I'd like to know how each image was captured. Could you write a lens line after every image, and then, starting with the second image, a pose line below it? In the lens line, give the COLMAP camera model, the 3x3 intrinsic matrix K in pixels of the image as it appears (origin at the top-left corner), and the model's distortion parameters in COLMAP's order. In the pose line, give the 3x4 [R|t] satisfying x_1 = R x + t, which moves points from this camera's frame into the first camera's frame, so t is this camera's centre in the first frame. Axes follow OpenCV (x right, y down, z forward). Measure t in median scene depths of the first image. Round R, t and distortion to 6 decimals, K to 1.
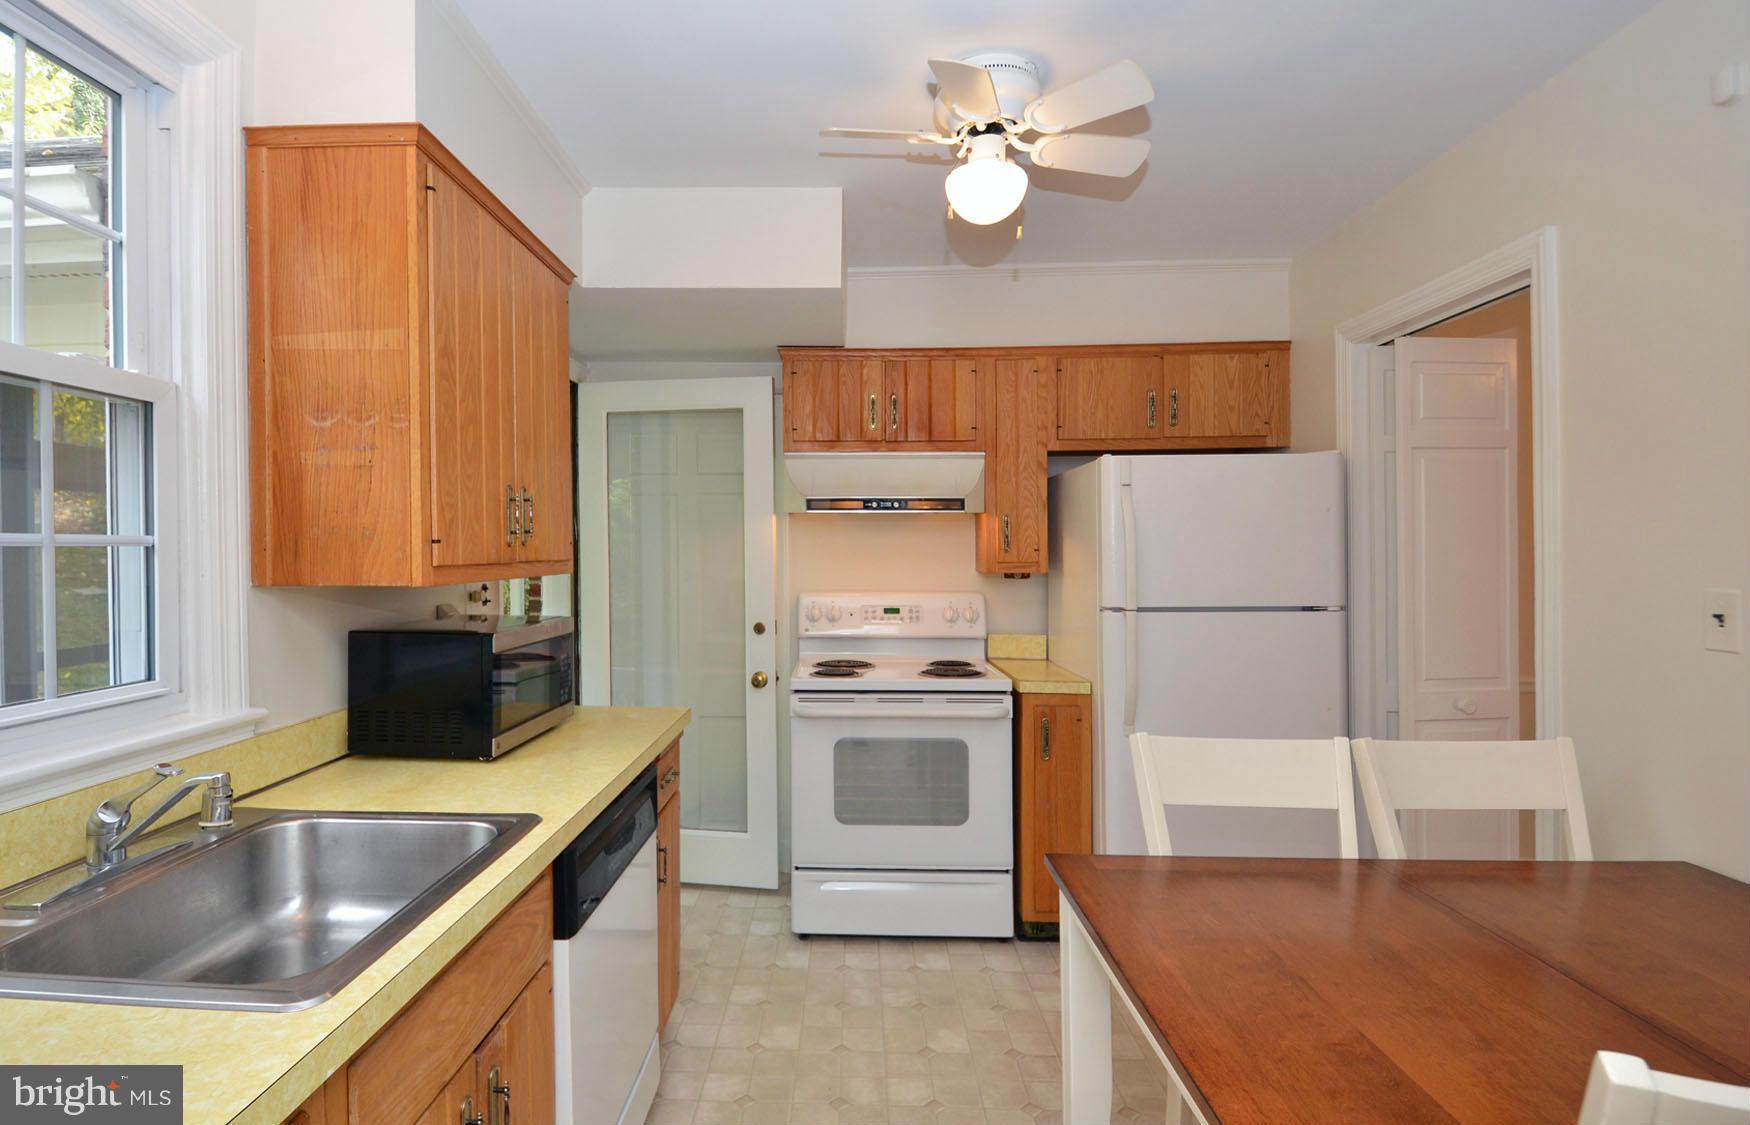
lens RADIAL K [[843.7, 0, 809.6], [0, 843.7, 560.5], [0, 0, 1]] dist [0.033928, -0.029988]
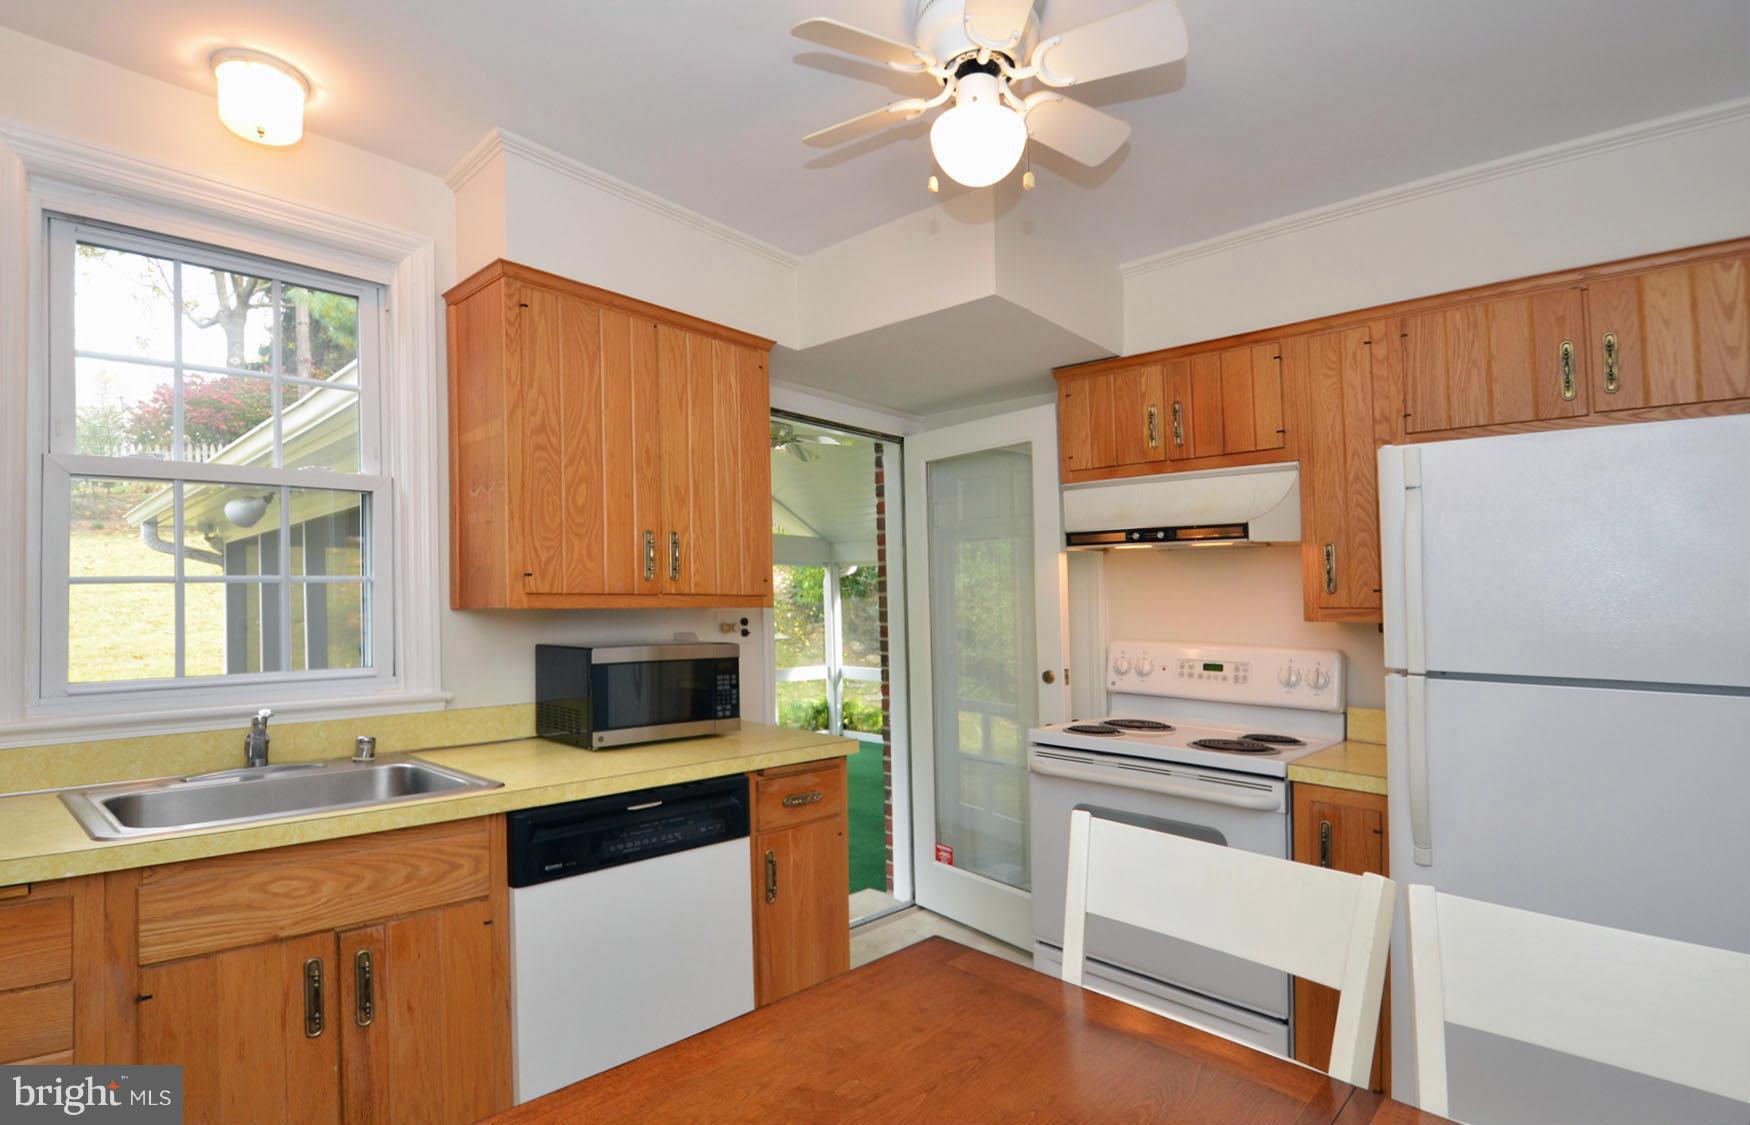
lens RADIAL K [[850.8, 0, 892.5], [0, 850.8, 617.4], [0, 0, 1]] dist [0.029749, -0.001095]
pose [[0.766690, 0.013504, -0.641876, 0.494372], [-0.016617, 0.999861, 0.001188, 0.019475], [0.641803, 0.009755, 0.766808, 0.207050]]
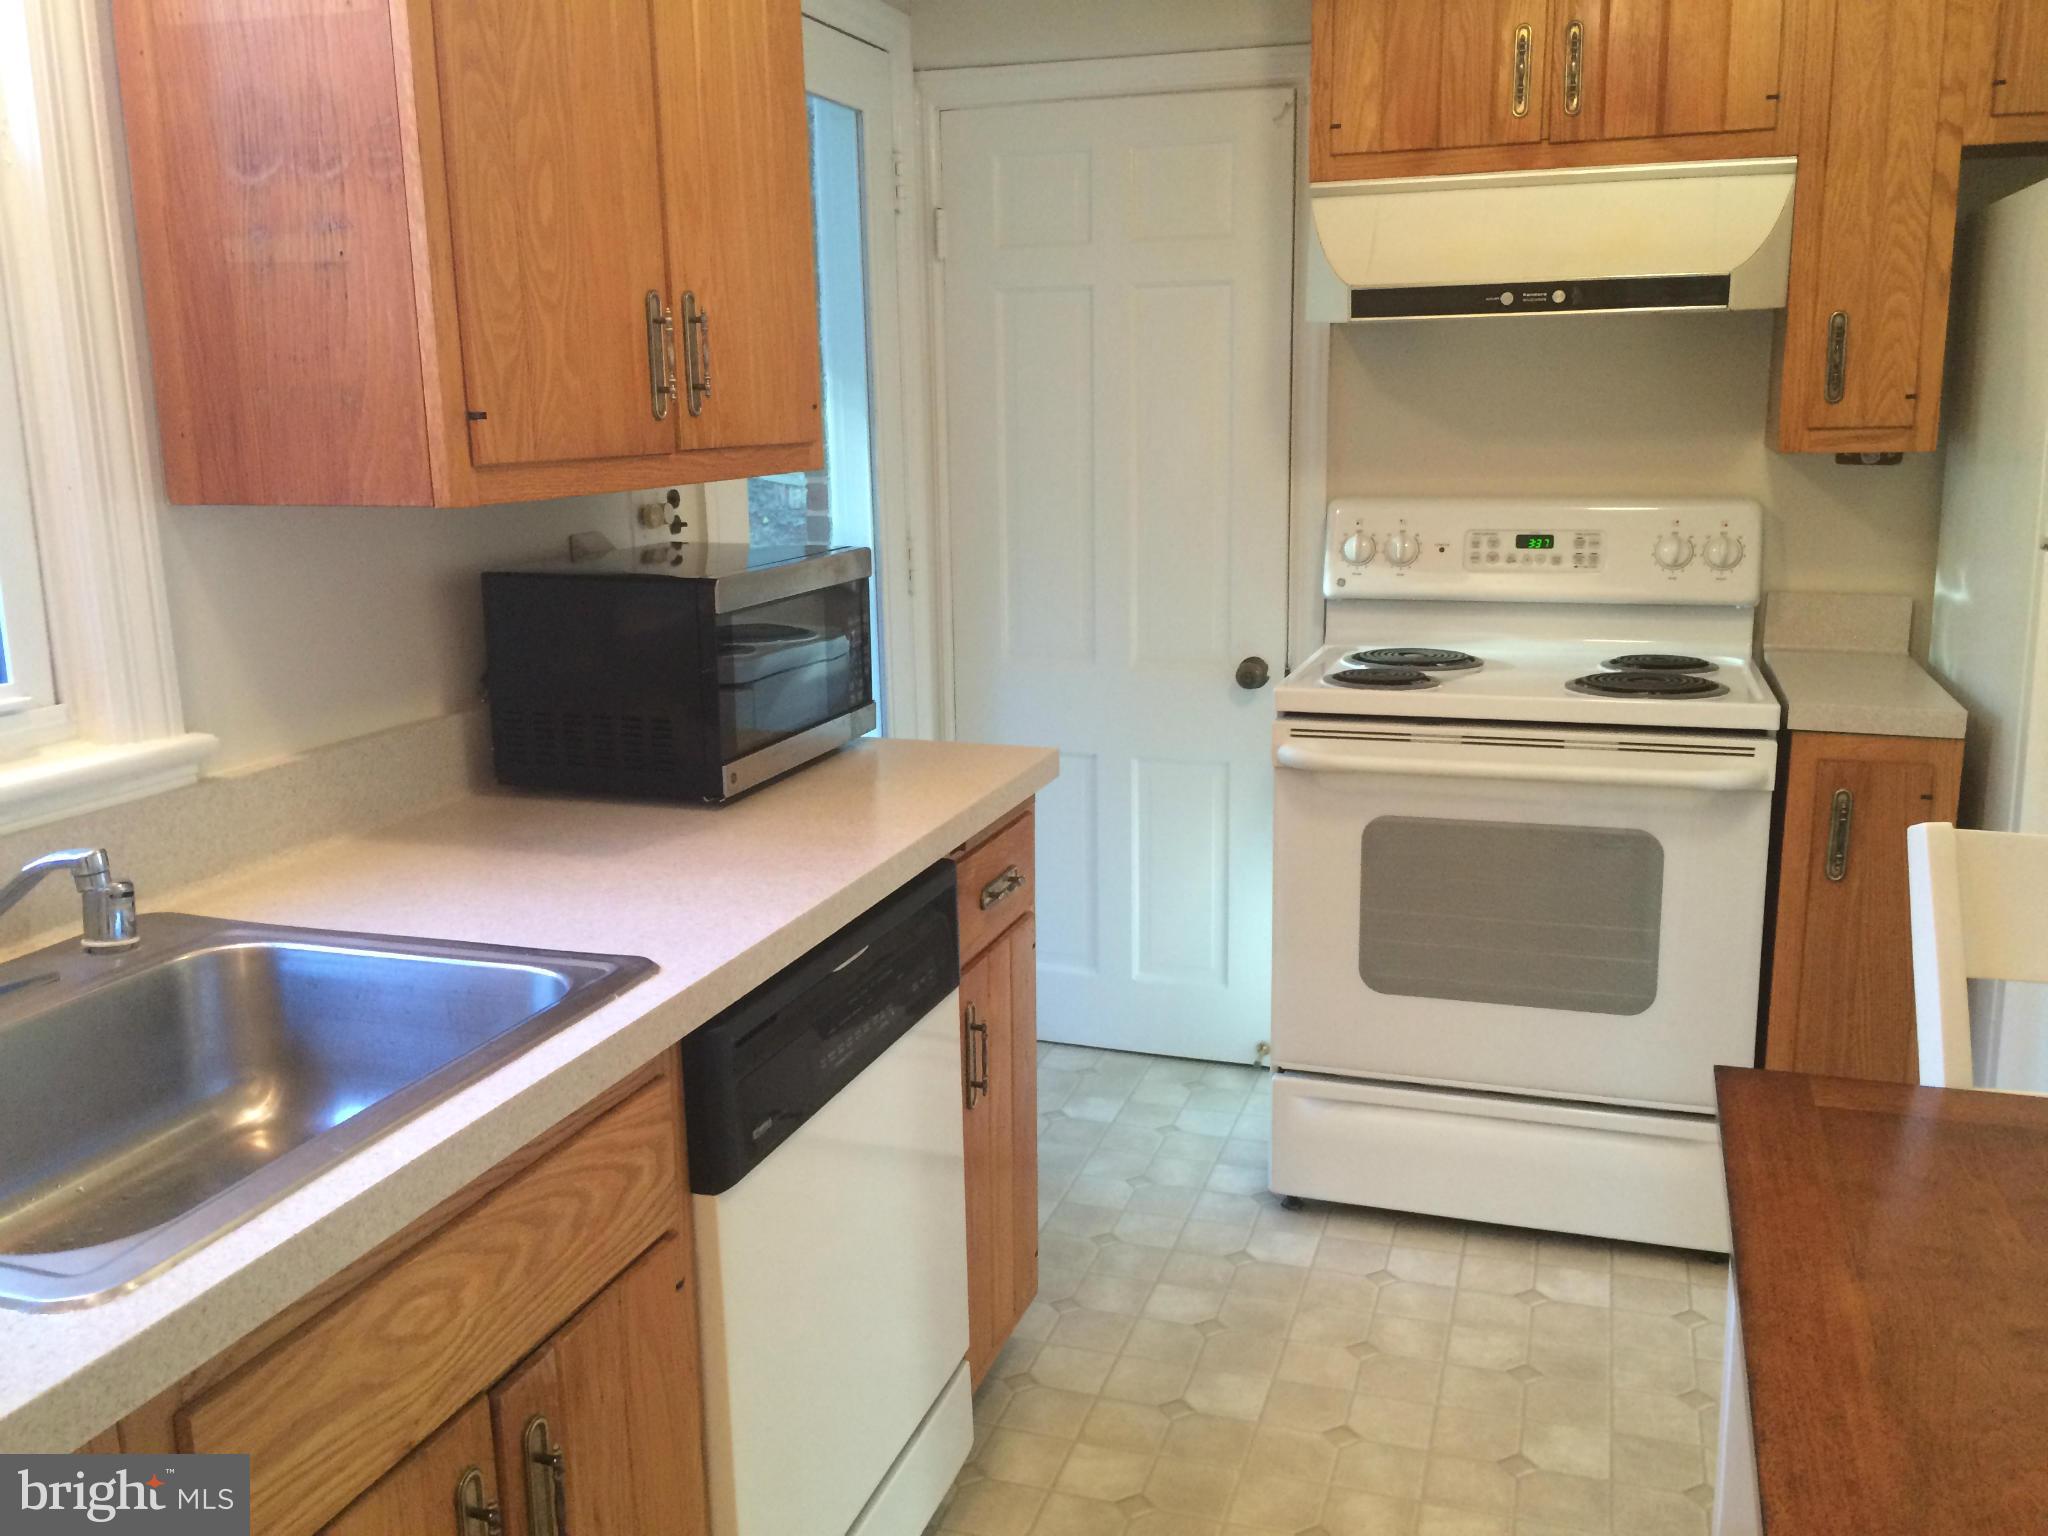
lens RADIAL K [[1728.4, 0, 1022.2], [0, 1728.4, 738.8], [0, 0, 1]] dist [0.034540, -0.016925]
pose [[0.966807, 0.029052, -0.253849, 0.090060], [0.017428, 0.983702, 0.178957, -0.007971], [0.254911, -0.177441, 0.950545, 0.052873]]
